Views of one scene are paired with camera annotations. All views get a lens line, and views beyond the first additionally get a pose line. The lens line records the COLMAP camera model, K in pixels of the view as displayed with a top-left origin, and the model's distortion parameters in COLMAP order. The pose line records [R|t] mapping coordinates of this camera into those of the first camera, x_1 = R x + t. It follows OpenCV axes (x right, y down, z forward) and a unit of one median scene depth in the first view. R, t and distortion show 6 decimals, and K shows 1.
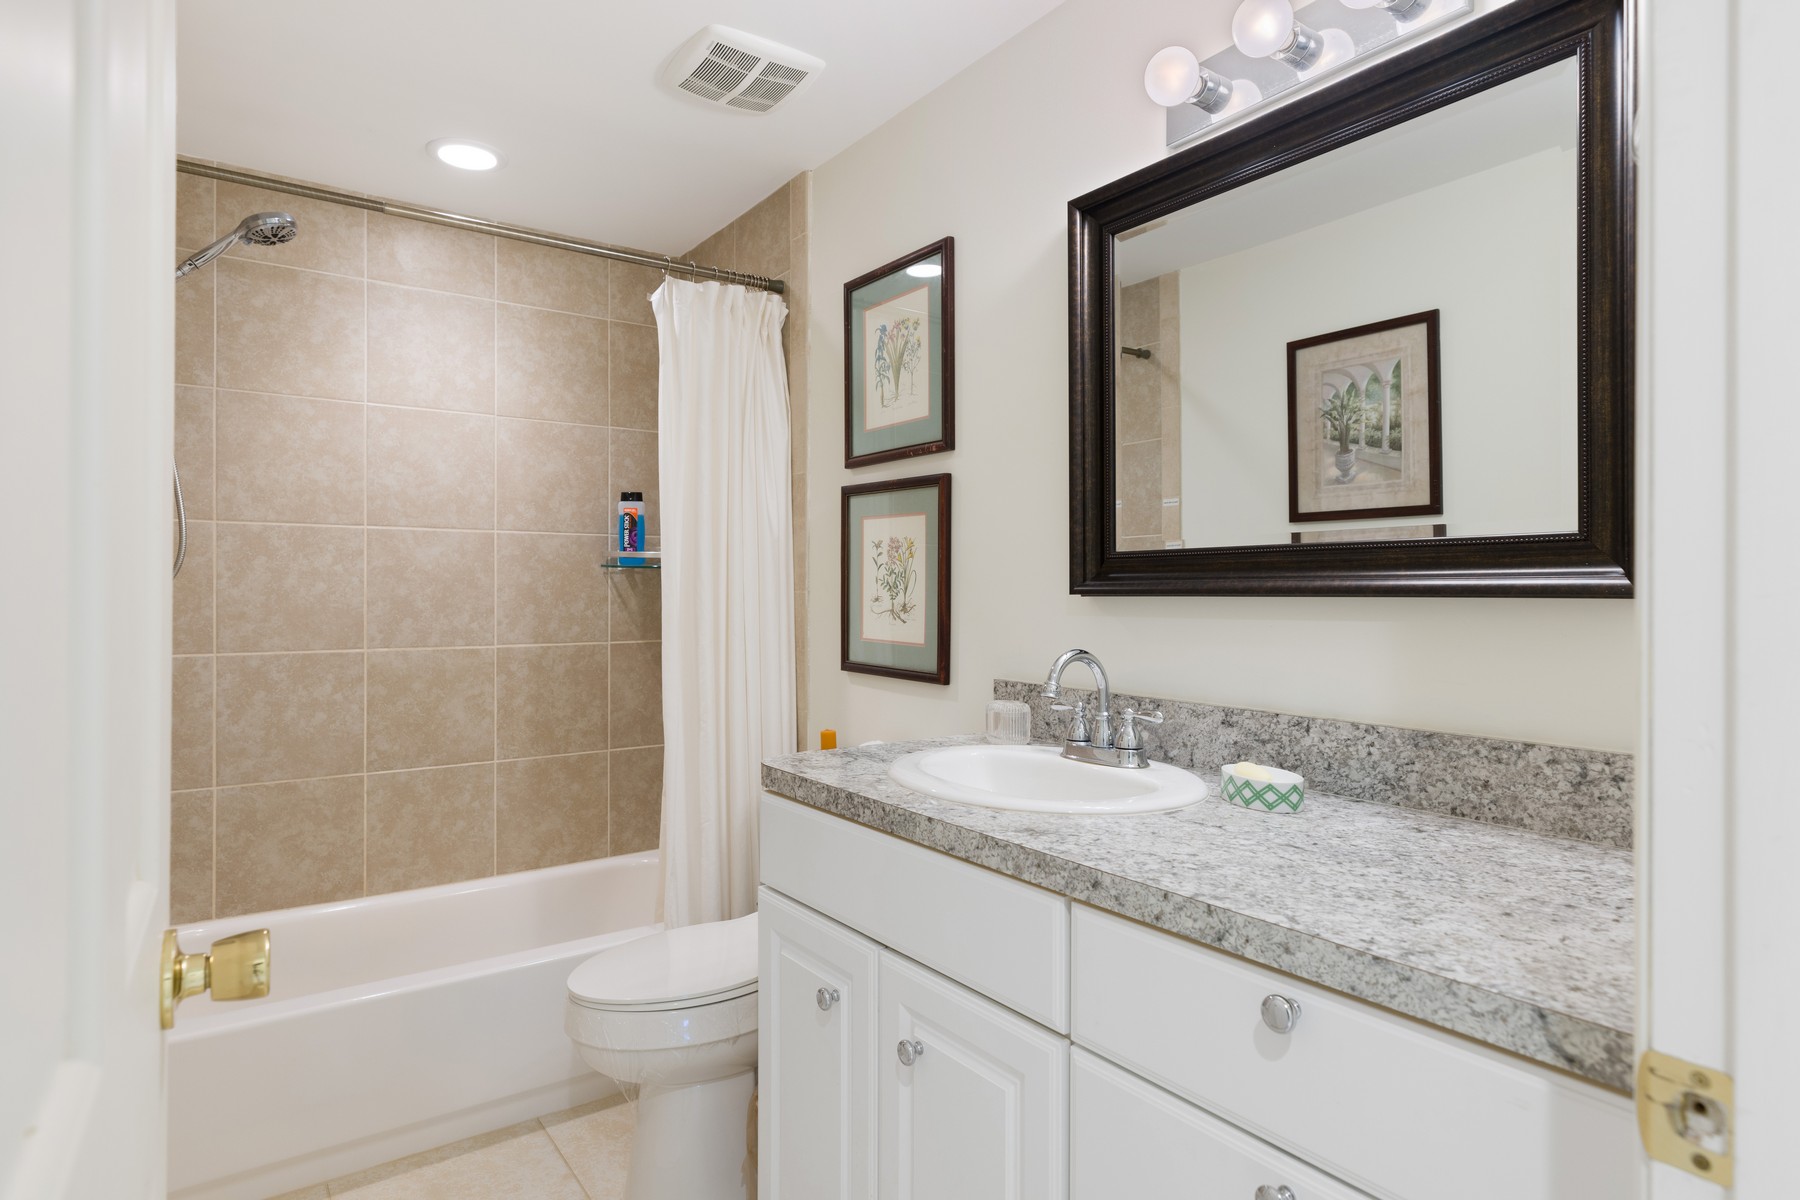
lens RADIAL K [[998.0, 0, 895.6], [0, 998.0, 594.1], [0, 0, 1]] dist [0.004789, 0.000711]
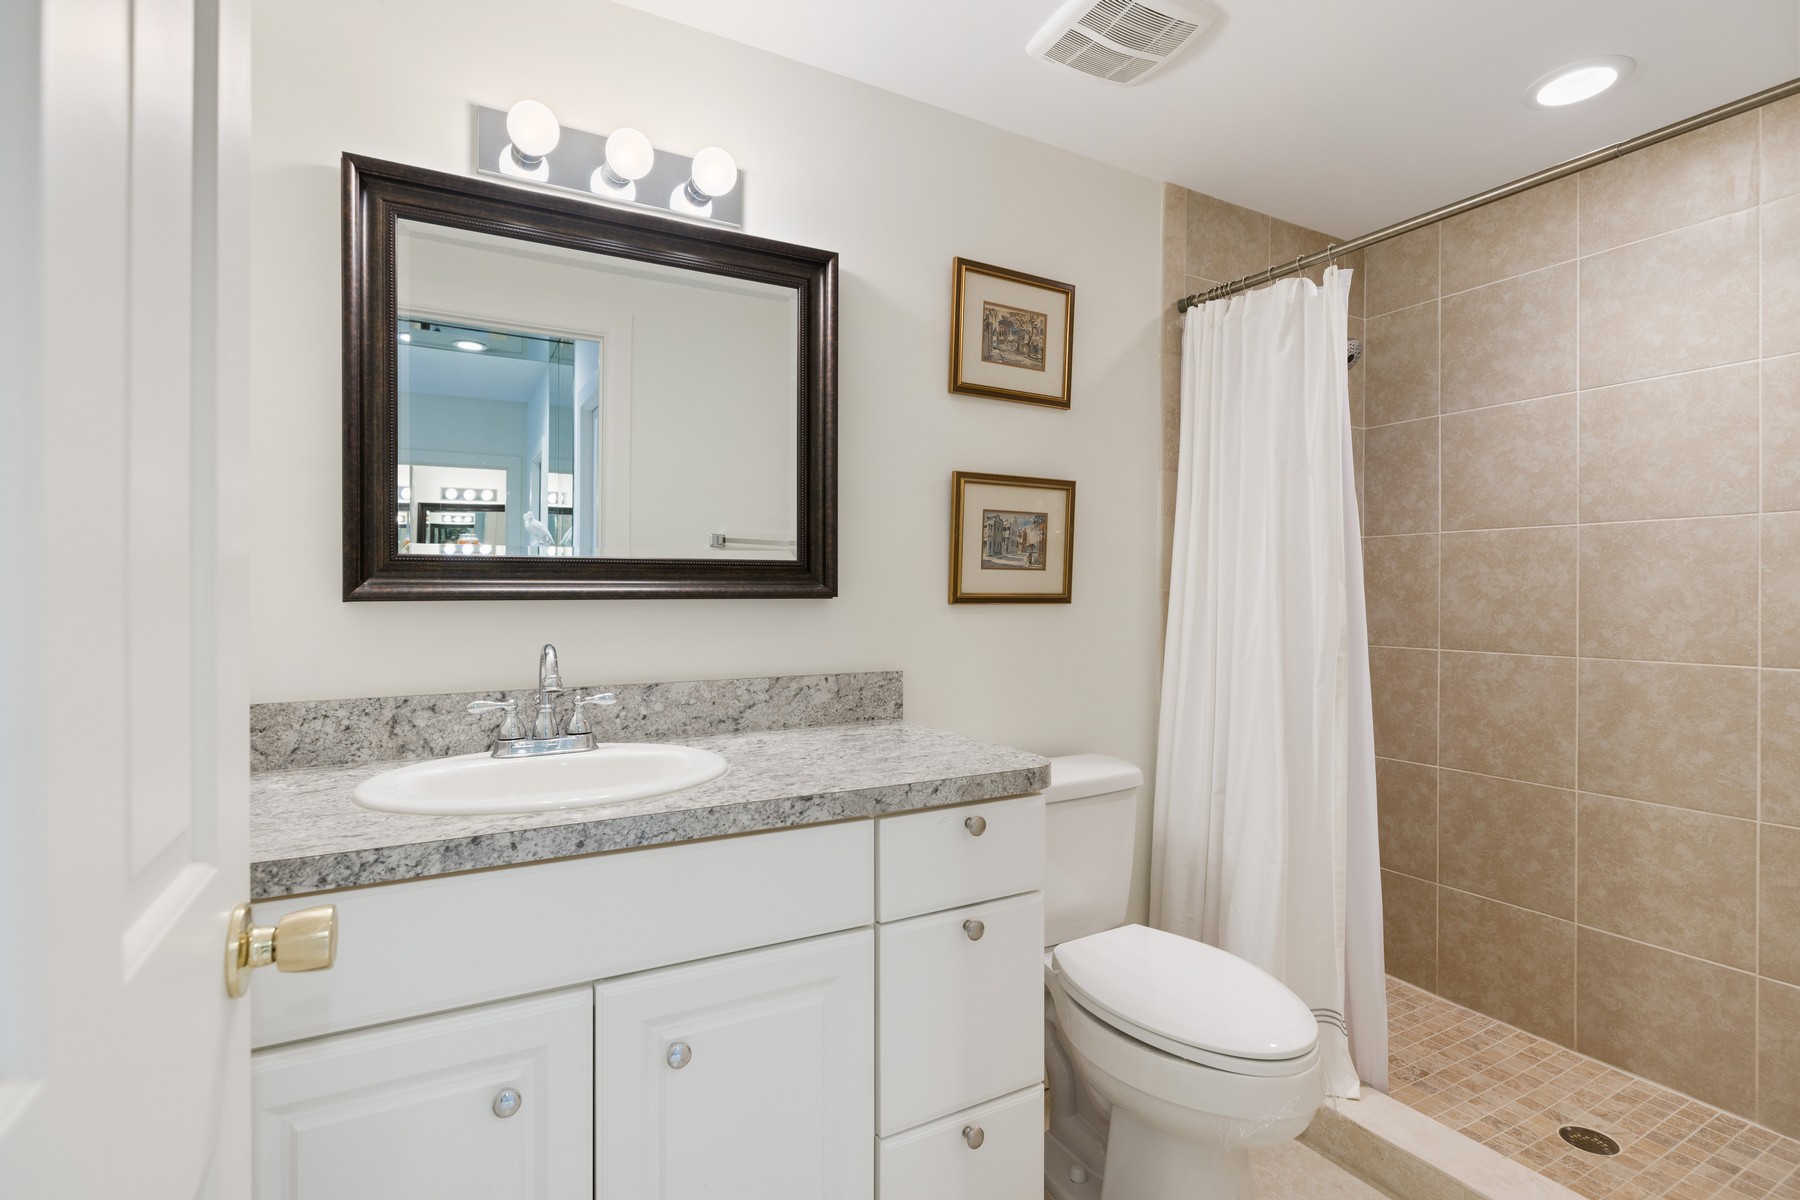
lens RADIAL K [[903.3, 0, 897.3], [0, 903.3, 595.7], [0, 0, 1]] dist [-0.001424, 0.003026]
pose [[0.081922, -0.001525, 0.996638, -0.579046], [0.008535, 0.999963, 0.000829, -0.000808], [-0.996602, 0.008438, 0.081932, 0.455230]]
